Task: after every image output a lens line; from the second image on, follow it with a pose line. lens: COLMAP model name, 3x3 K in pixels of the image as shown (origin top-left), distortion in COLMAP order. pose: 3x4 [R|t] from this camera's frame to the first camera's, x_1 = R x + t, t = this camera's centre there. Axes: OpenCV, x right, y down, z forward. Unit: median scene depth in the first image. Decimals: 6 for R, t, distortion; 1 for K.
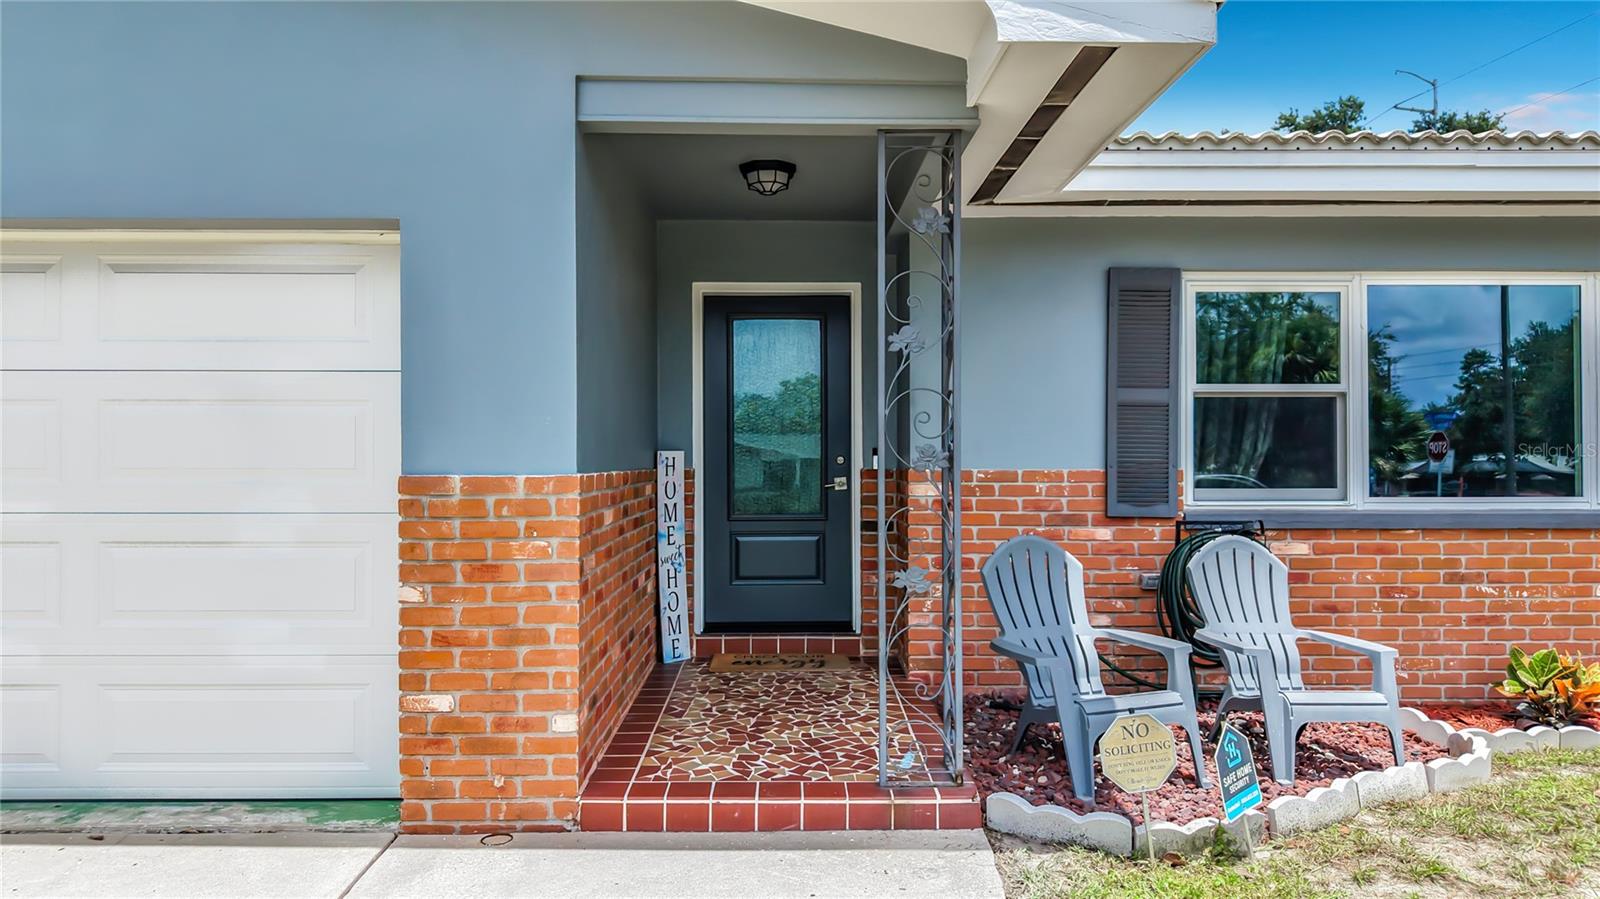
lens RADIAL K [[1101.1, 0, 800.0], [0, 1101.1, 449.5], [0, 0, 1]] dist [0.029502, -0.001673]
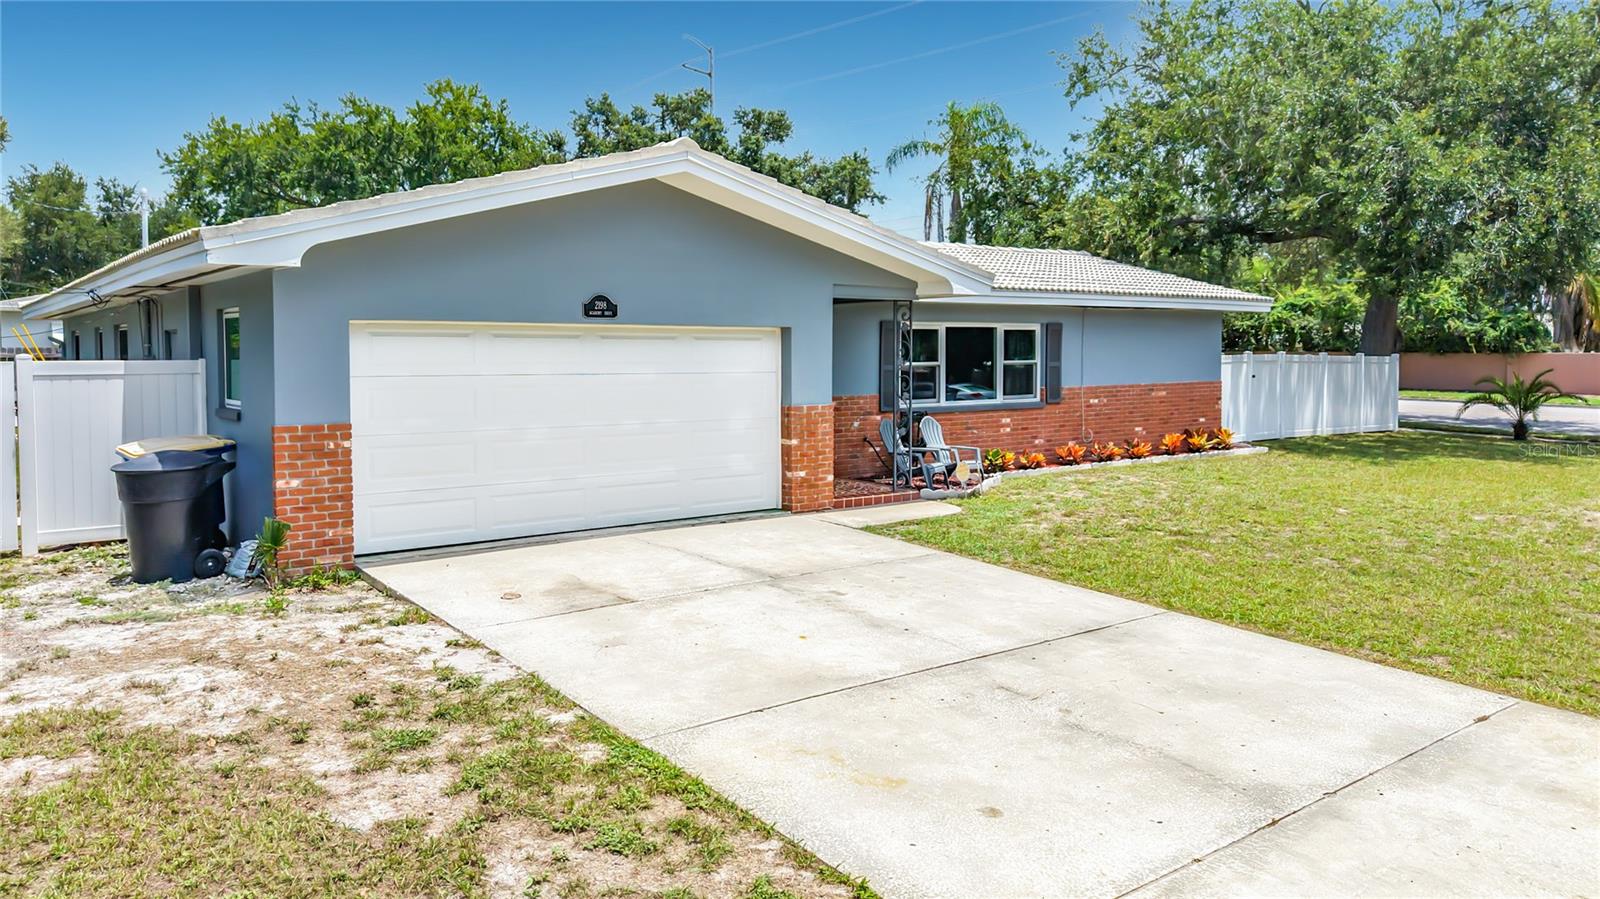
lens RADIAL K [[1169.5, 0, 800.0], [0, 1169.5, 449.5], [0, 0, 1]] dist [0.054197, -0.075497]
pose [[0.792628, -0.053529, 0.607351, -1.641372], [-0.002838, 0.995804, 0.091470, -0.109980], [-0.609699, -0.074225, 0.789150, -1.174242]]
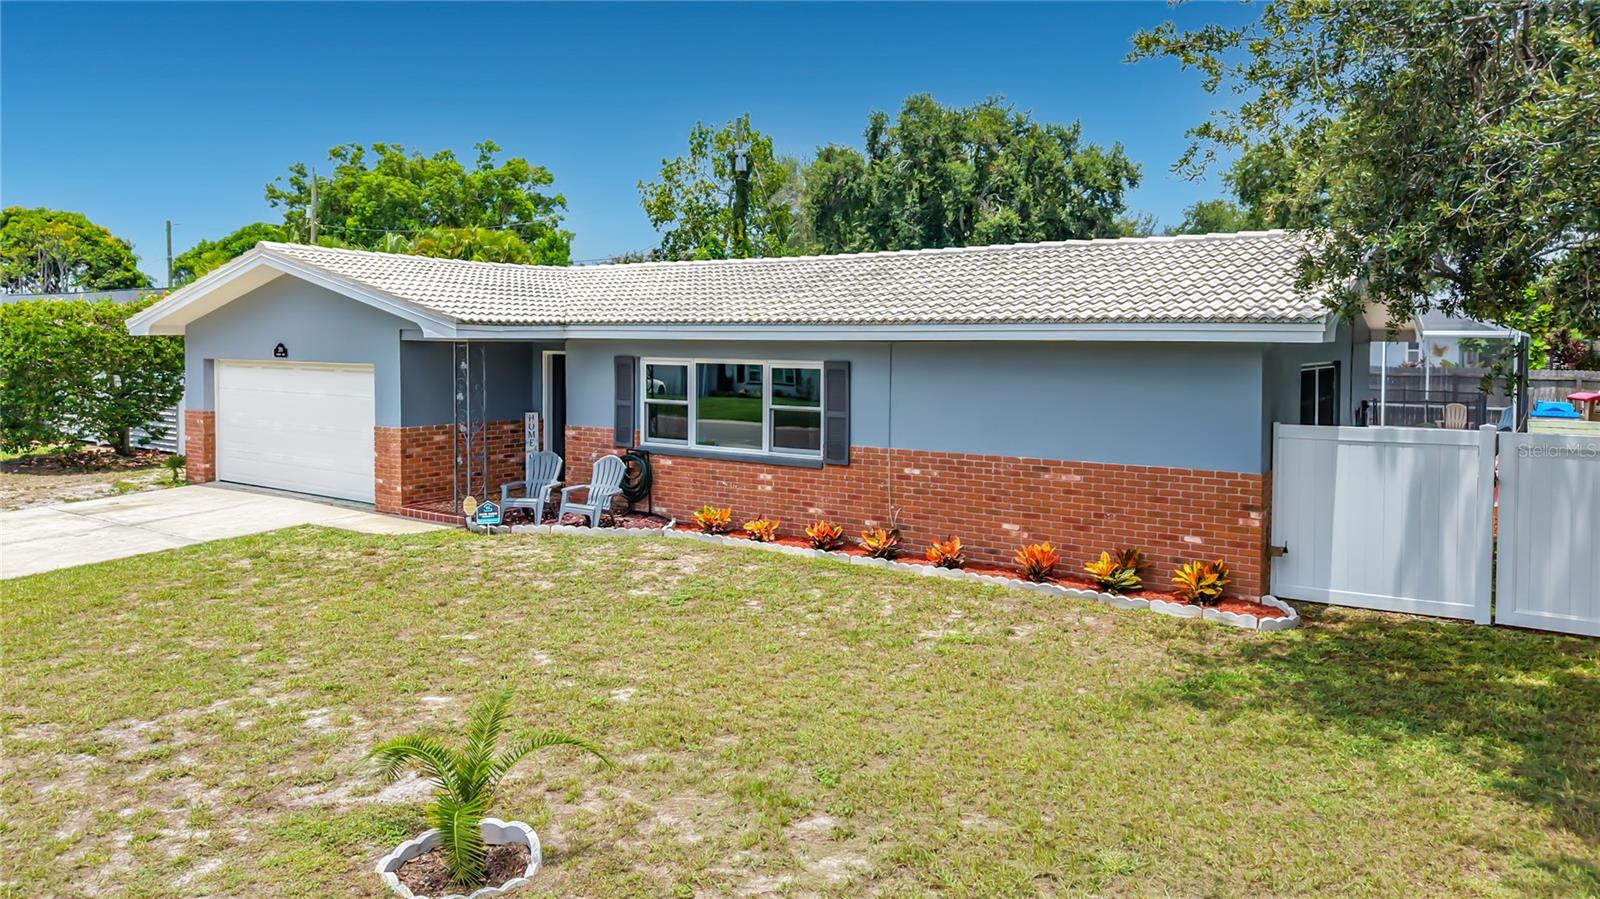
lens RADIAL K [[1058.4, 0, 796.8], [0, 1058.4, 375.8], [0, 0, 1]] dist [0.045223, -0.051052]
pose [[0.813666, 0.026597, -0.580725, 2.183066], [-0.002914, 0.999127, 0.041678, -0.226694], [0.581326, -0.032220, 0.813033, -0.892778]]
